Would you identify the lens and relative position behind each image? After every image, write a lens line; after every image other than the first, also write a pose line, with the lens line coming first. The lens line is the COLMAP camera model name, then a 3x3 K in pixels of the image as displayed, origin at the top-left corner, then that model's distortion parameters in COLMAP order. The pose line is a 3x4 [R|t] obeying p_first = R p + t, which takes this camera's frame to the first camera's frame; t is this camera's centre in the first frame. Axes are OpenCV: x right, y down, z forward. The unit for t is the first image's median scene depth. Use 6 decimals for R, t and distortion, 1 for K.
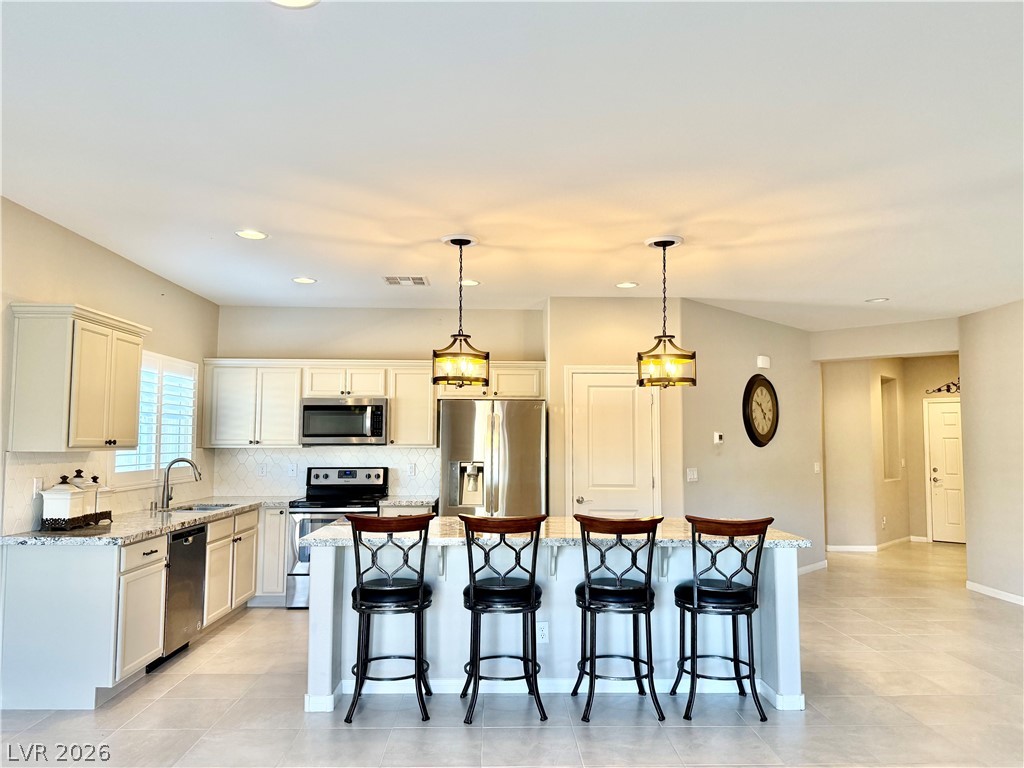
lens RADIAL K [[724.0, 0, 512.1], [0, 724.0, 384.5], [0, 0, 1]] dist [-0.008641, -0.002734]
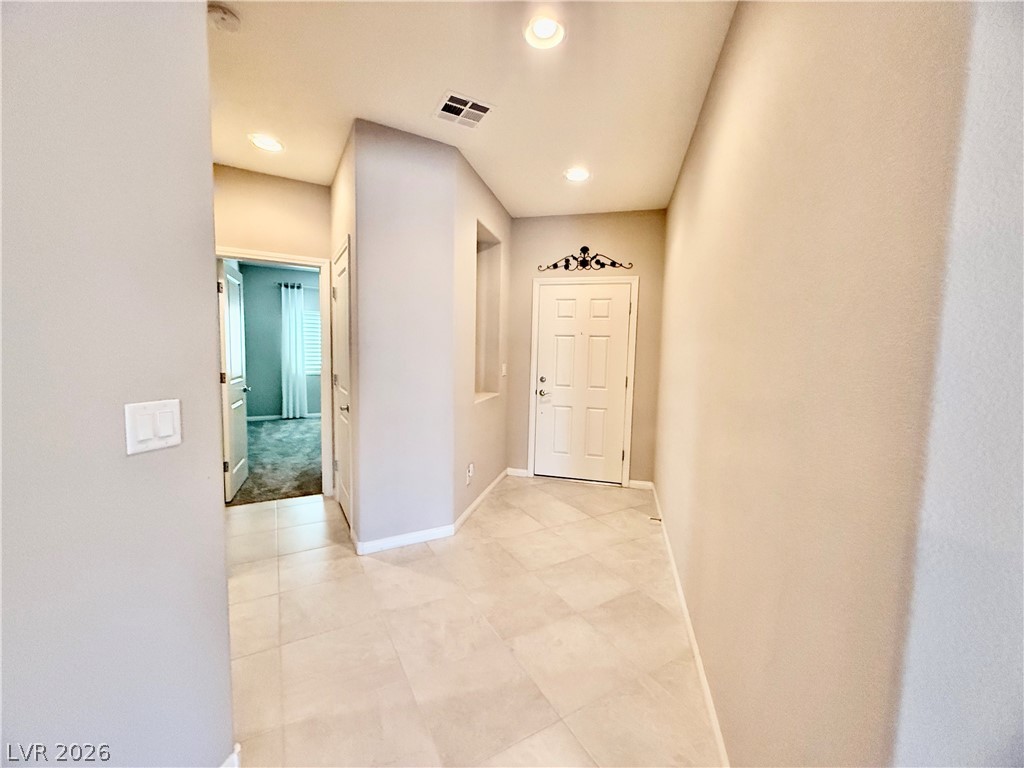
lens RADIAL K [[409.0, 0, 508.2], [0, 409.0, 381.7], [0, 0, 1]] dist [-0.010132, -0.001012]
pose [[0.873691, -0.025907, 0.485792, 0.359301], [-0.054490, 0.987086, 0.150639, 0.061309], [-0.483421, -0.158083, 0.860996, 0.667620]]
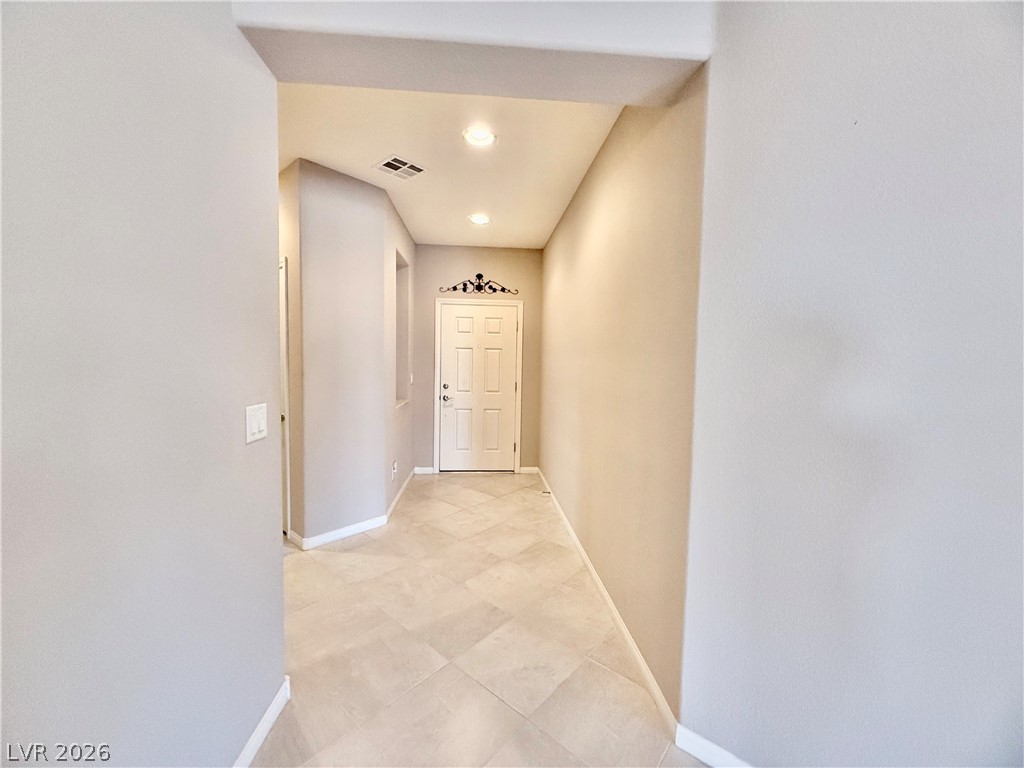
lens RADIAL K [[409.0, 0, 512.0], [0, 409.0, 380.4], [0, 0, 1]] dist [-0.010132, -0.001012]
pose [[0.661647, -0.032218, 0.749123, 0.288547], [-0.071968, 0.991735, 0.106216, 0.056891], [-0.746354, -0.124191, 0.653860, 0.641901]]
